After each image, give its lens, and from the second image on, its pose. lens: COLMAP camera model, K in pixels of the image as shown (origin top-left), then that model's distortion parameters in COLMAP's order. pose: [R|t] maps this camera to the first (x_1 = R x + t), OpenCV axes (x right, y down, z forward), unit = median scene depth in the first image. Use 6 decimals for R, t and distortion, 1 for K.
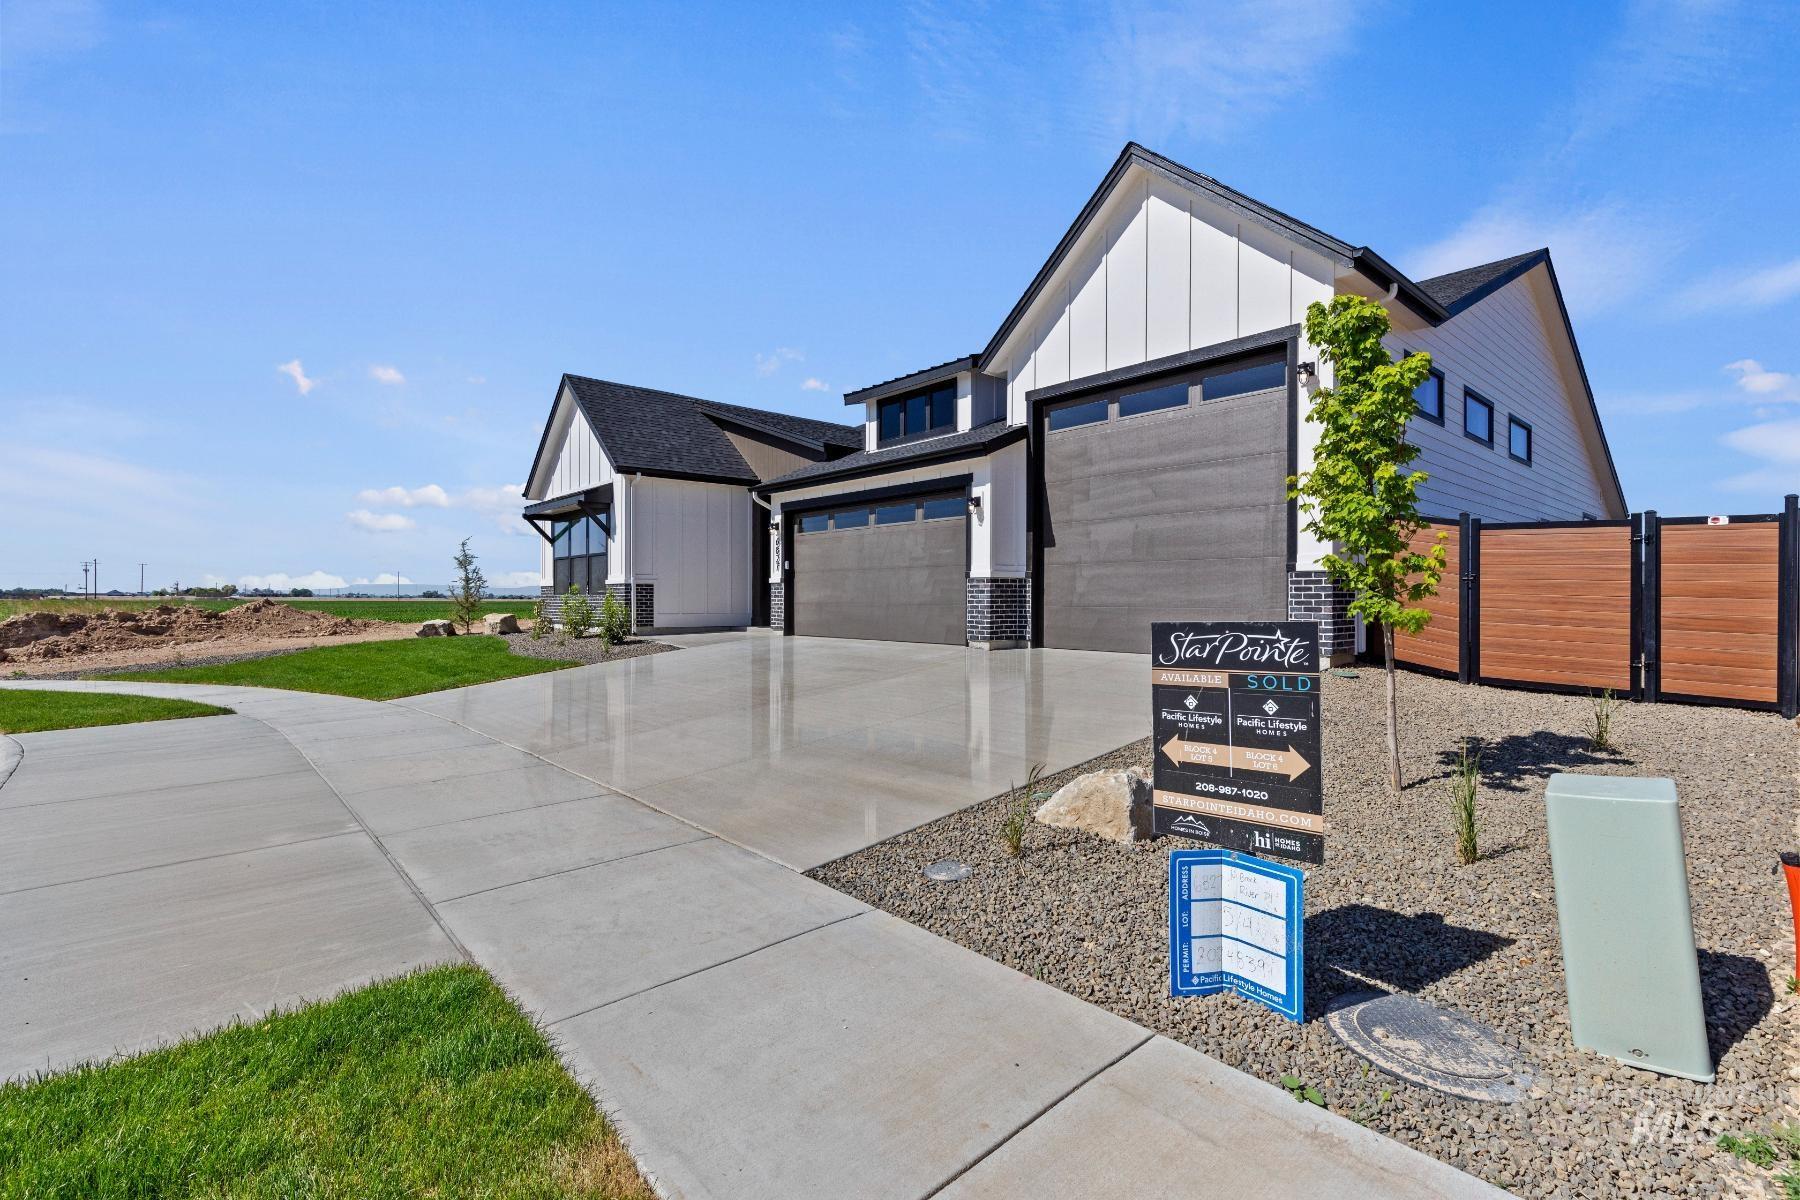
lens RADIAL K [[806.6, 0, 900.1], [0, 806.6, 602.4], [0, 0, 1]] dist [0.006038, 0.000248]
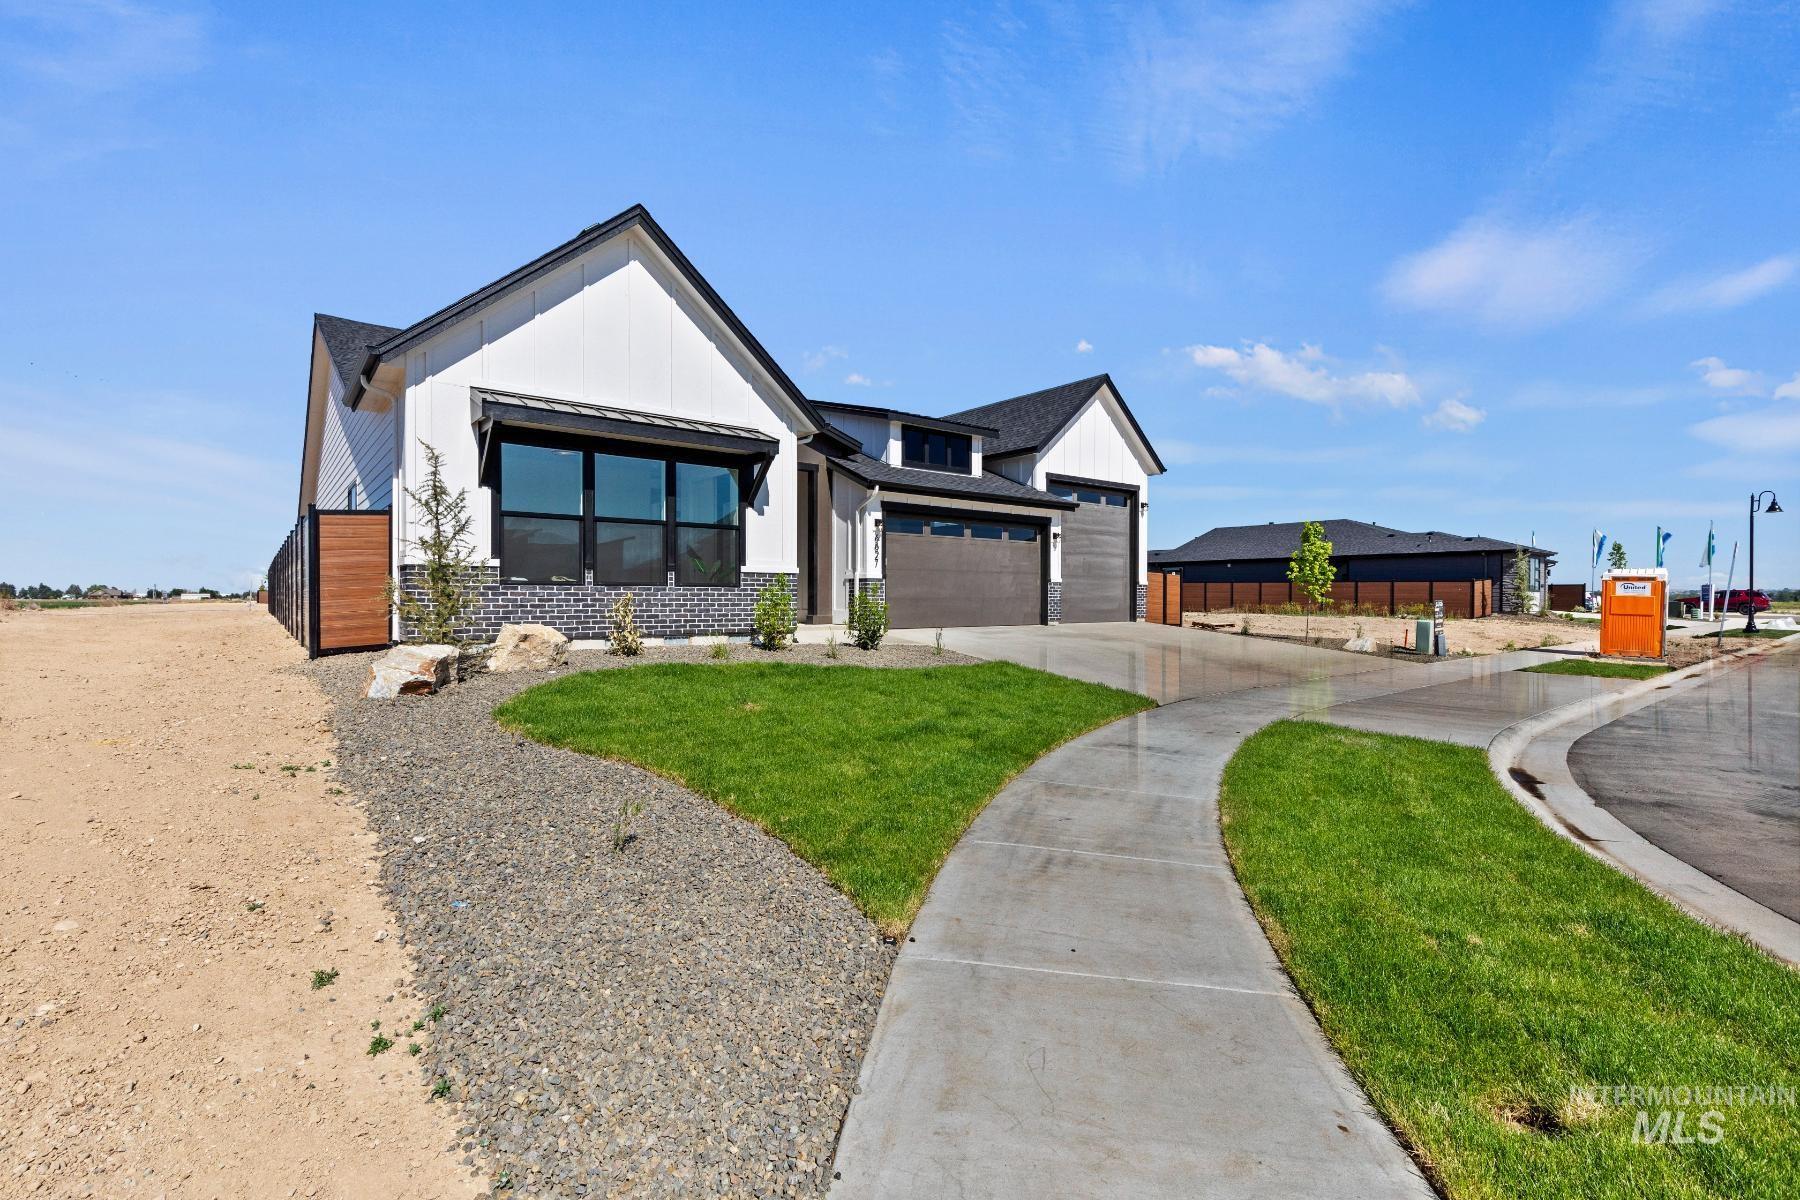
lens RADIAL K [[806.6, 0, 900.1], [0, 806.6, 602.4], [0, 0, 1]] dist [0.006038, 0.000248]
pose [[0.049558, -0.009775, 0.998723, -1.607362], [-0.001434, 0.999950, 0.009858, -0.005880], [-0.998770, -0.001921, 0.049541, 1.271836]]
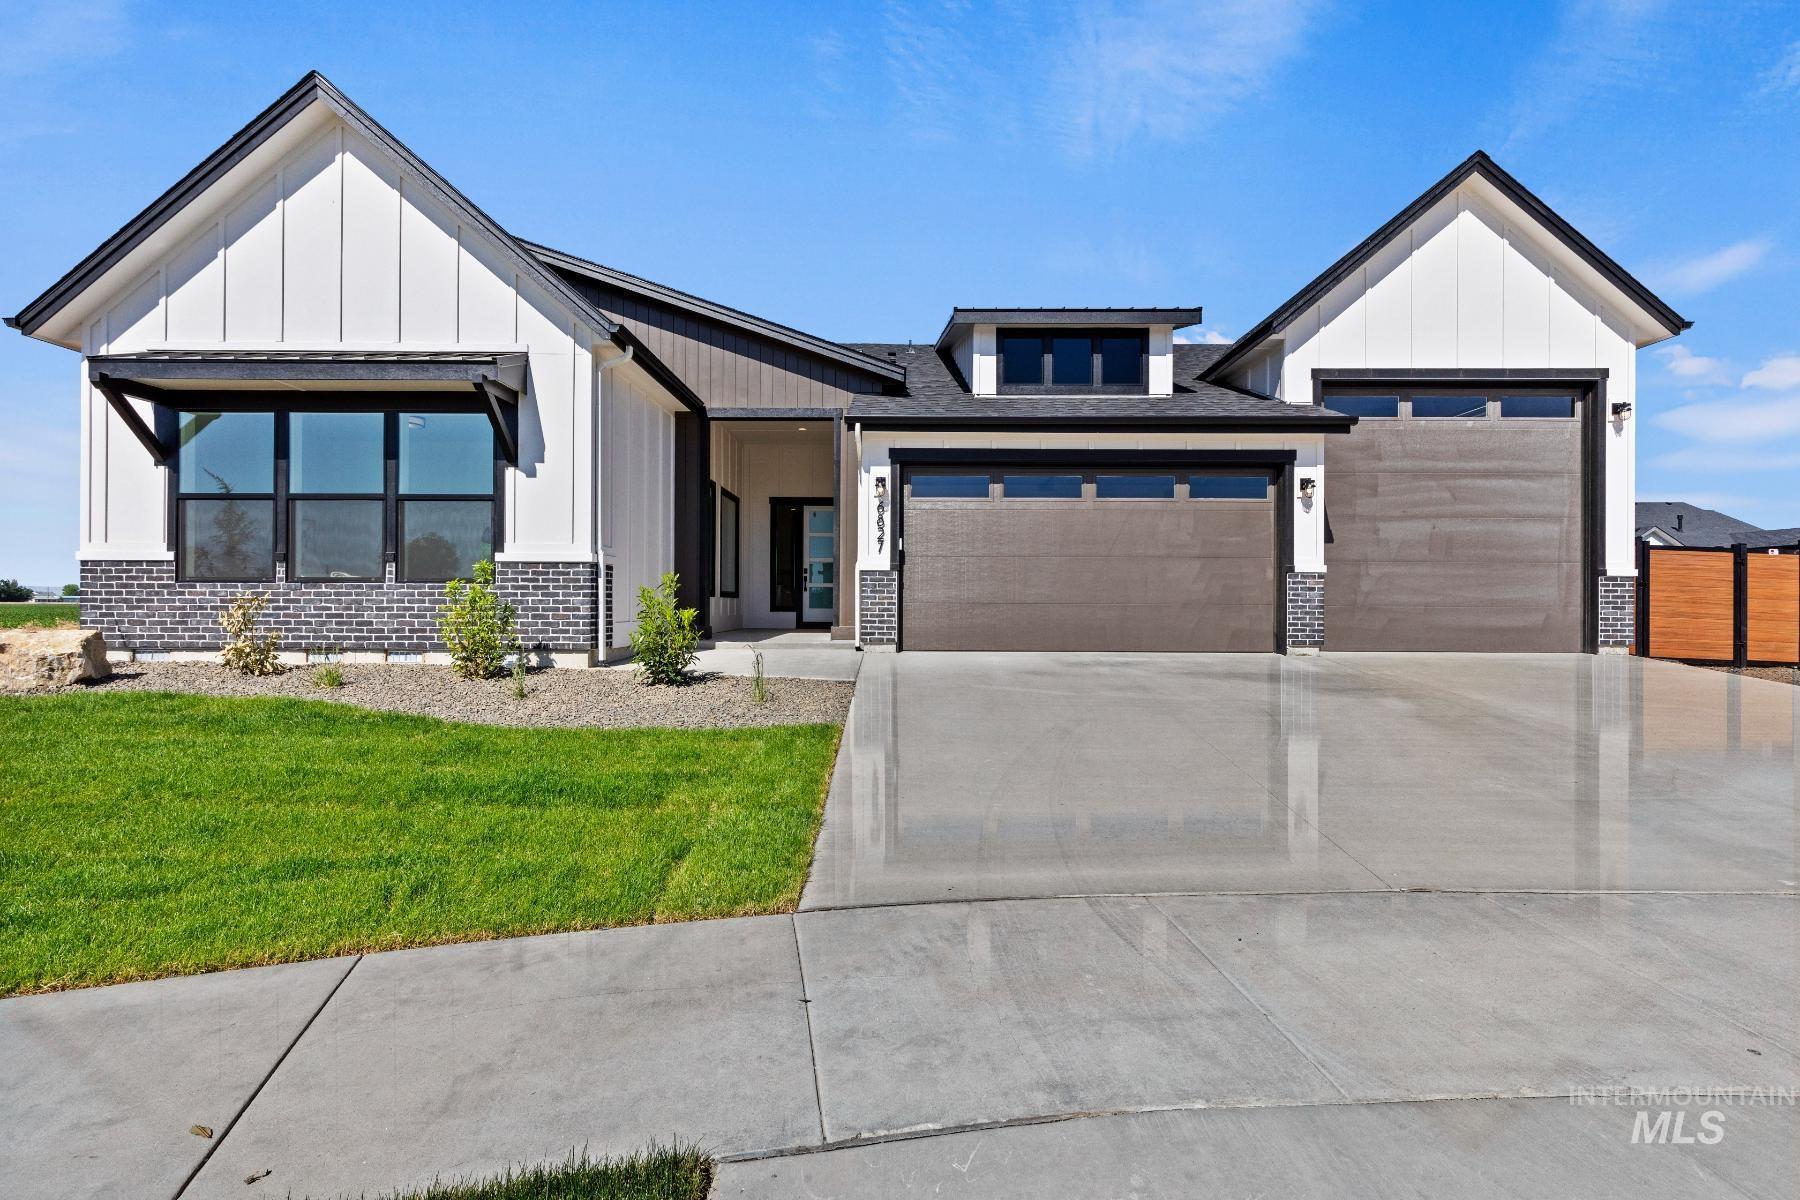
lens RADIAL K [[806.6, 0, 900.1], [0, 806.6, 602.4], [0, 0, 1]] dist [0.006038, 0.000248]
pose [[0.667658, 0.003287, 0.744461, -0.859049], [-0.001030, 0.999993, -0.003492, 0.004494], [-0.744467, 0.001564, 0.667657, 0.770831]]
